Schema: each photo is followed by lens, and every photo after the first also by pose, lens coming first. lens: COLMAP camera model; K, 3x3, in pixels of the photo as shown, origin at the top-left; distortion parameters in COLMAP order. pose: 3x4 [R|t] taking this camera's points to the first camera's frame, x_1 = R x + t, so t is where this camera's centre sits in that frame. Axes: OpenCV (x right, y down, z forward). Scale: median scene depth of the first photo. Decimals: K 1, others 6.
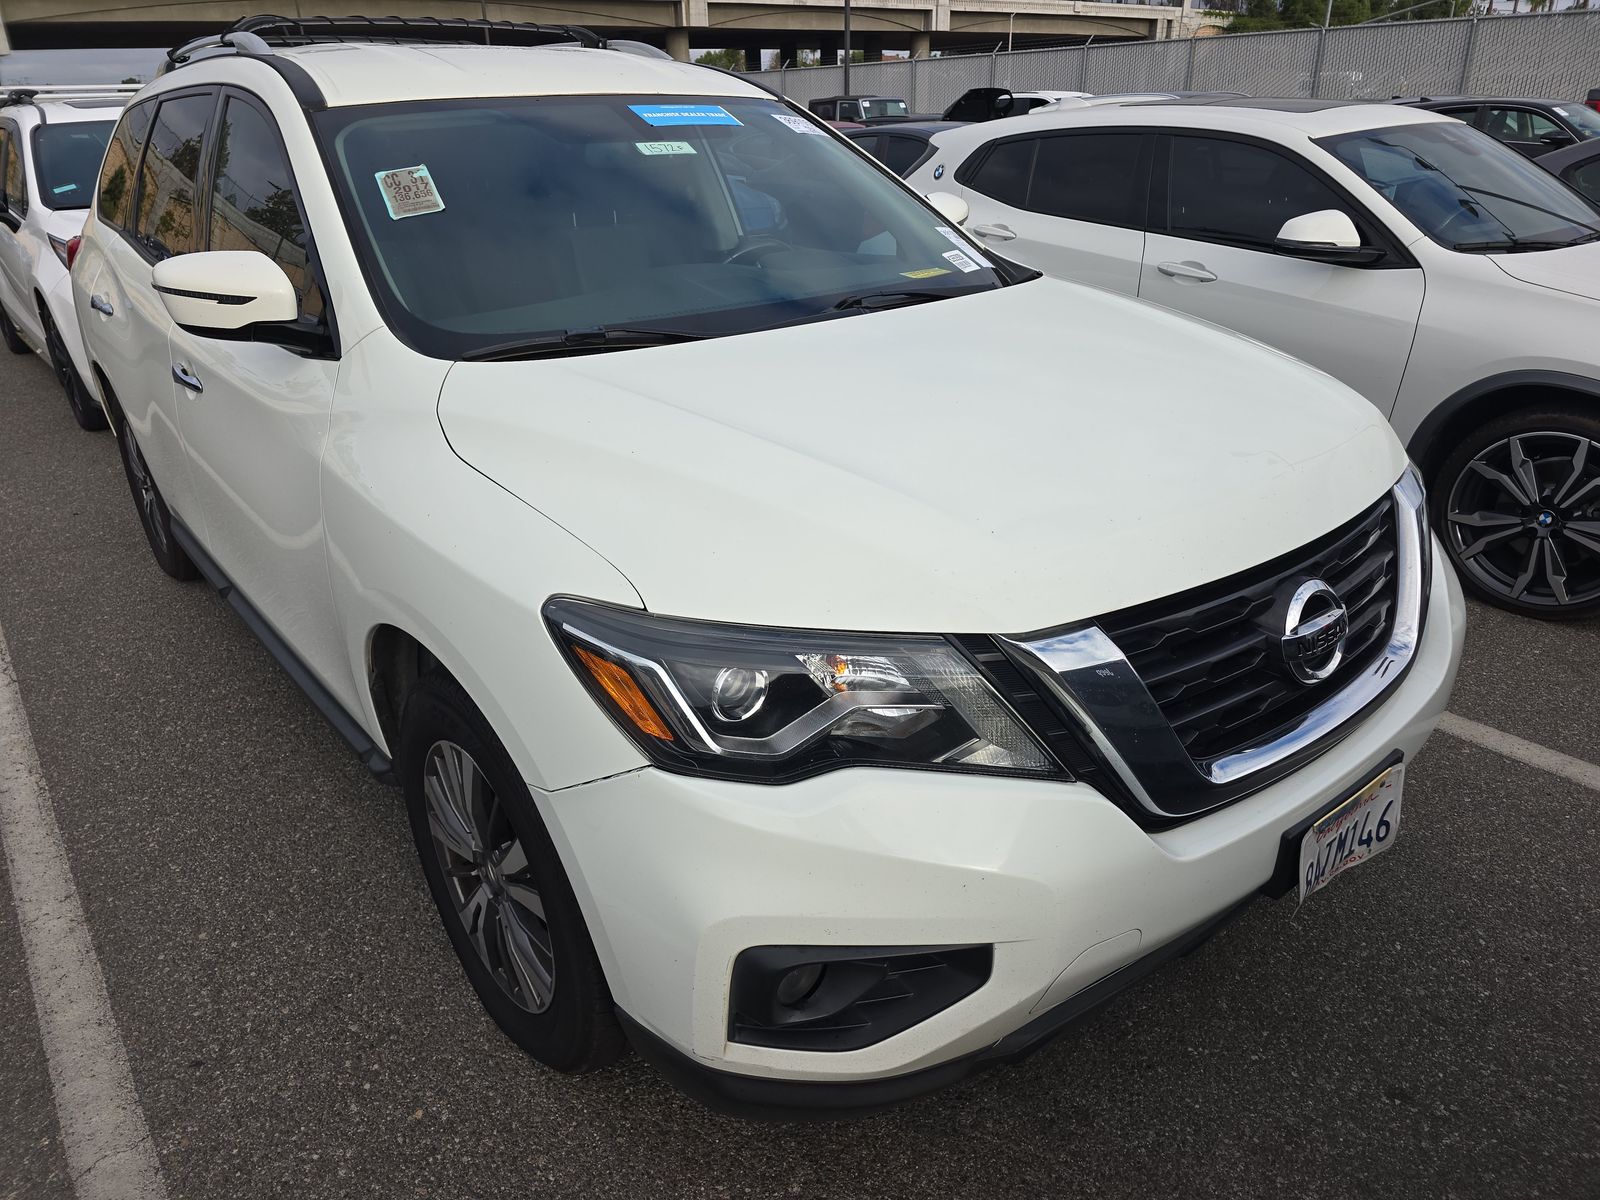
lens RADIAL K [[1083.9, 0, 795.6], [0, 1083.9, 601.1], [0, 0, 1]] dist [0.061516, -0.058314]
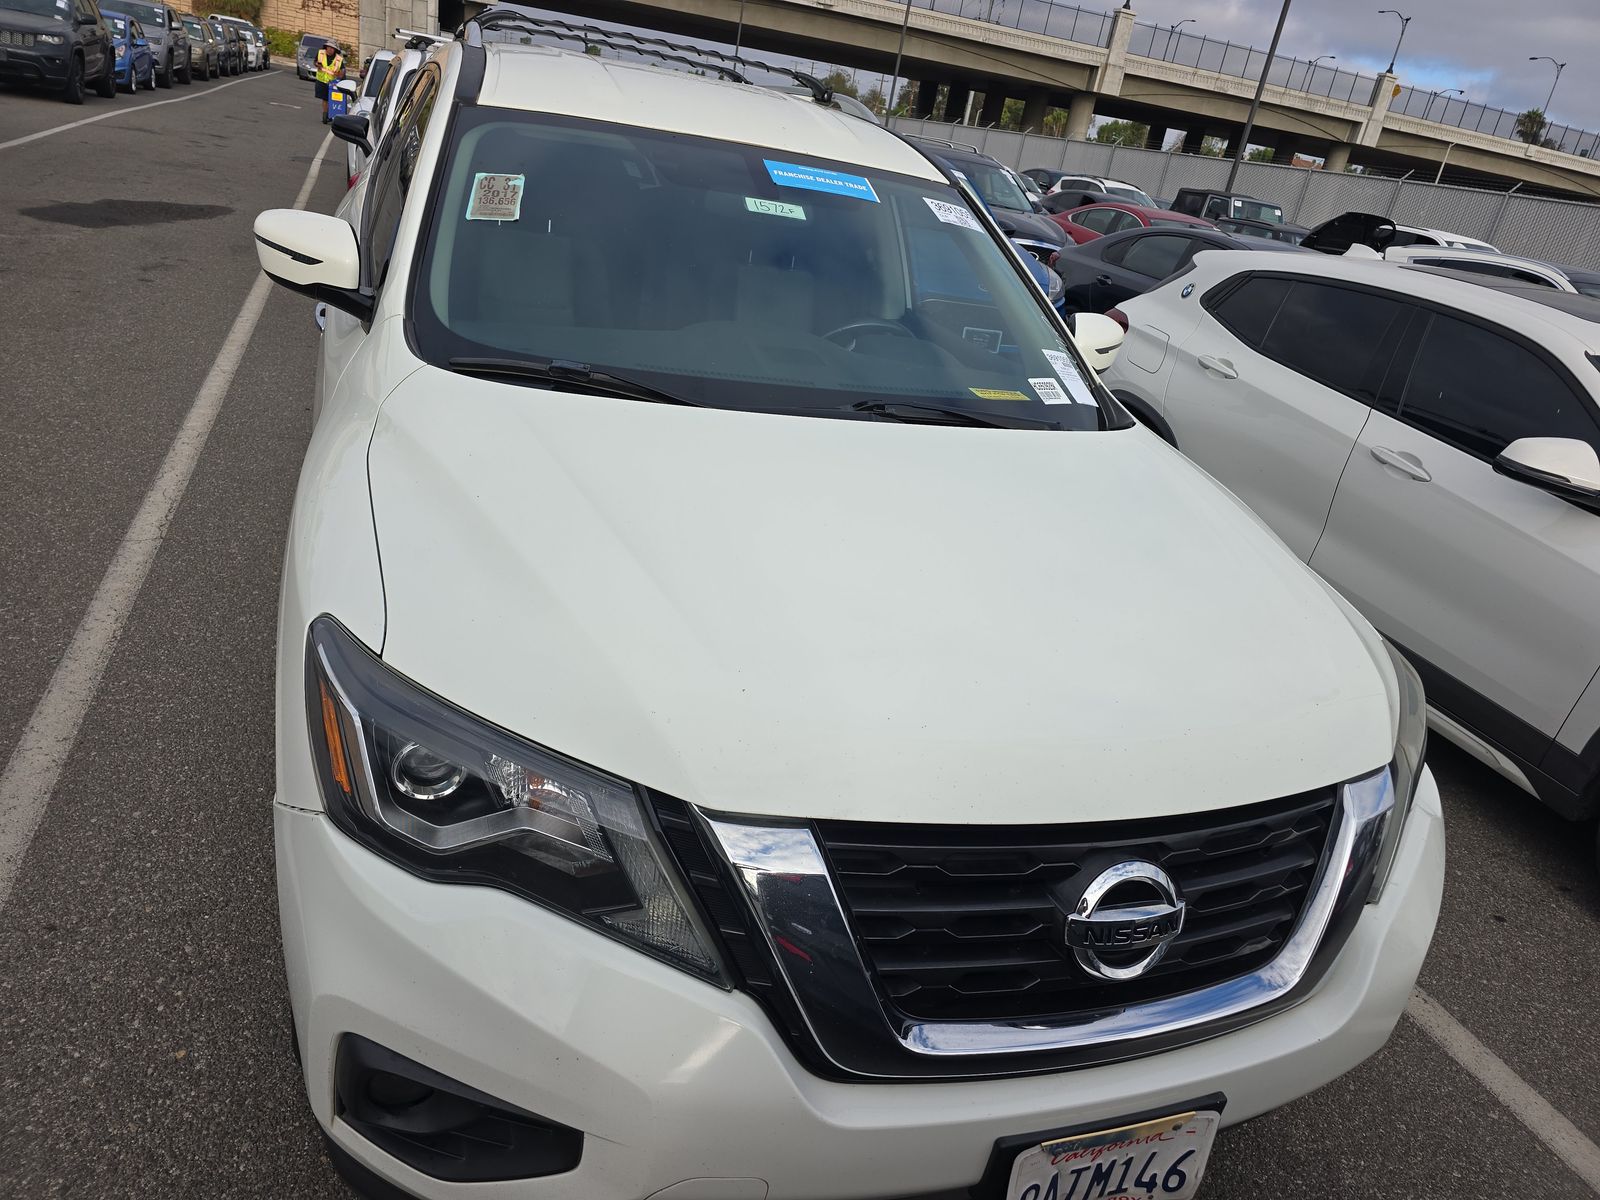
lens RADIAL K [[1083.9, 0, 797.2], [0, 1083.9, 598.7], [0, 0, 1]] dist [0.061516, -0.058314]
pose [[0.928421, 0.291911, -0.229829, 0.275644], [-0.299932, 0.953961, 0.000036, -0.101449], [0.219258, 0.068900, 0.973231, 0.085591]]
